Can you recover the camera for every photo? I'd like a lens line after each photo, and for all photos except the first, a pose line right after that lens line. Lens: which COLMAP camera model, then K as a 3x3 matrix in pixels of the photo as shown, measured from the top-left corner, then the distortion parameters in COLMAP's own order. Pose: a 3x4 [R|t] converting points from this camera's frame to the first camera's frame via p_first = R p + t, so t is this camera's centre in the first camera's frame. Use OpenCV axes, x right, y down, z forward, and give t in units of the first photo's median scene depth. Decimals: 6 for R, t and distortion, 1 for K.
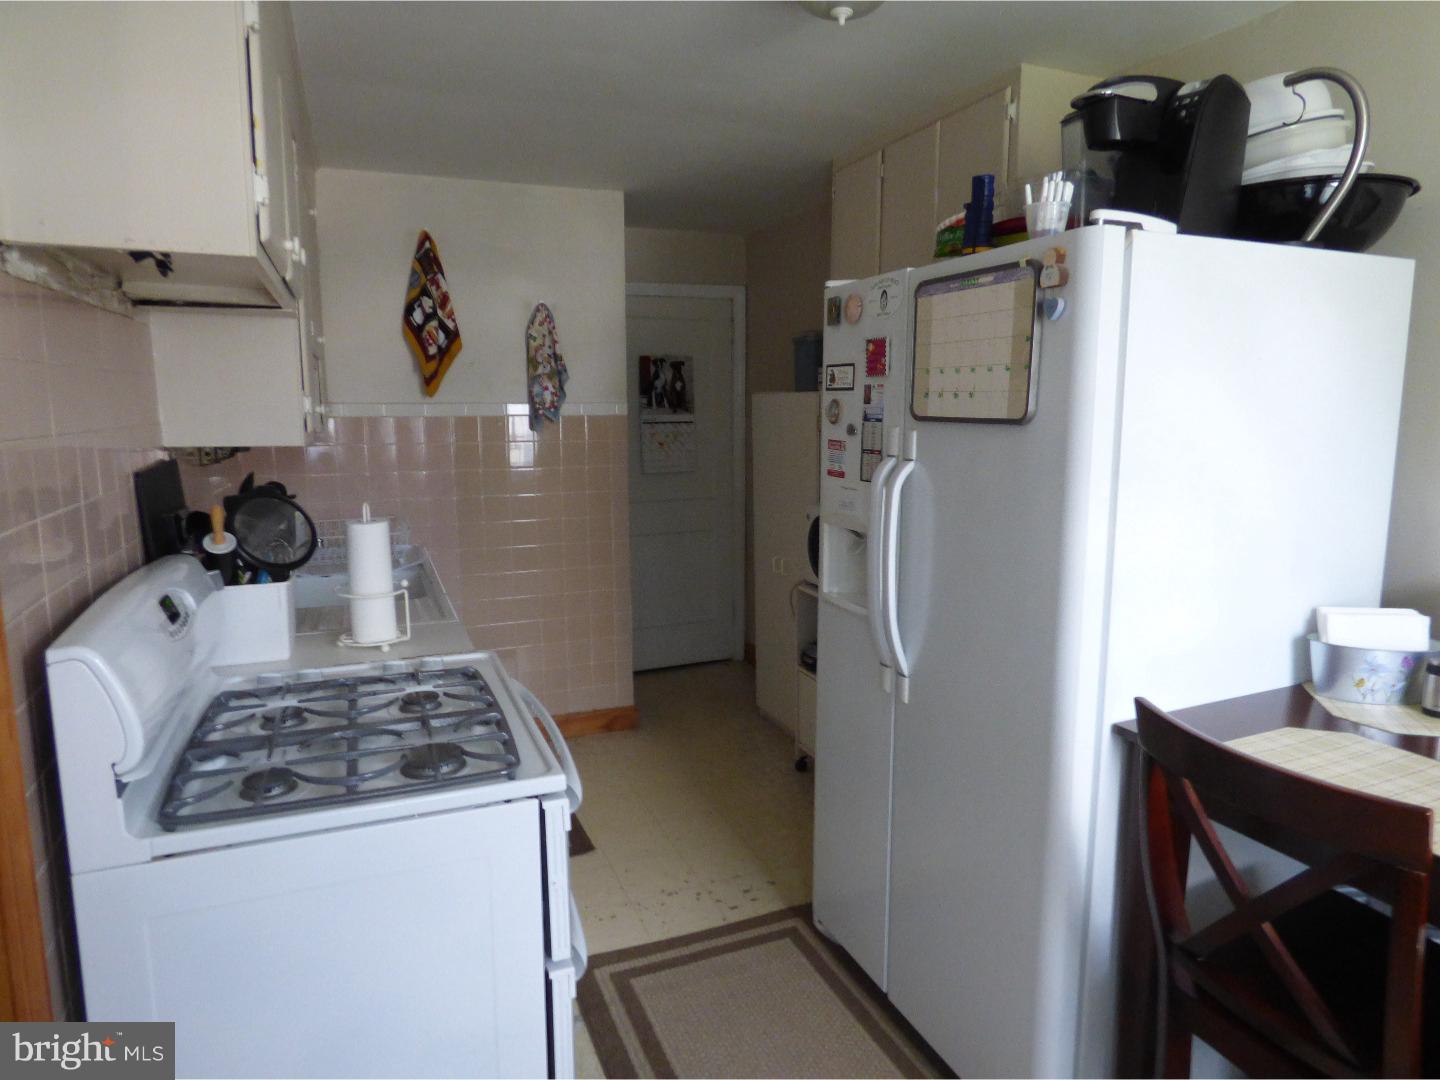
lens RADIAL K [[883.5, 0, 723.7], [0, 883.5, 536.0], [0, 0, 1]] dist [-0.009021, -0.005950]
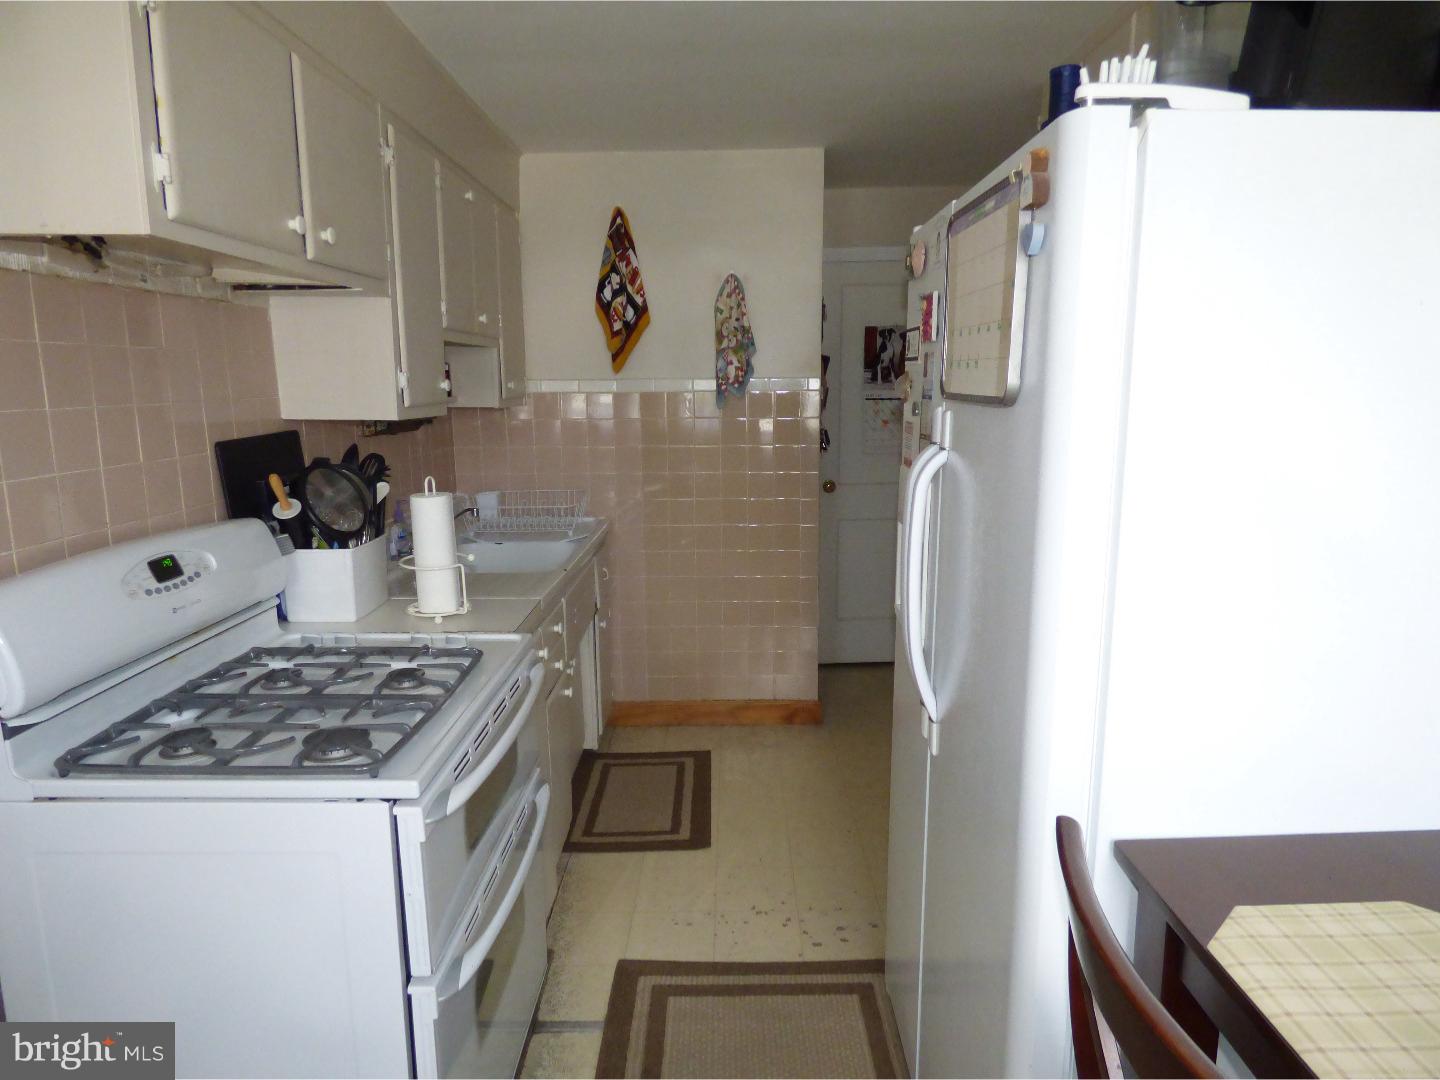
lens RADIAL K [[883.5, 0, 719.8], [0, 883.5, 534.7], [0, 0, 1]] dist [-0.009021, -0.005950]
pose [[0.923868, 0.062936, -0.377502, 0.174352], [-0.053347, 0.997934, 0.035816, -0.014696], [0.378976, -0.012950, 0.925316, 0.106438]]
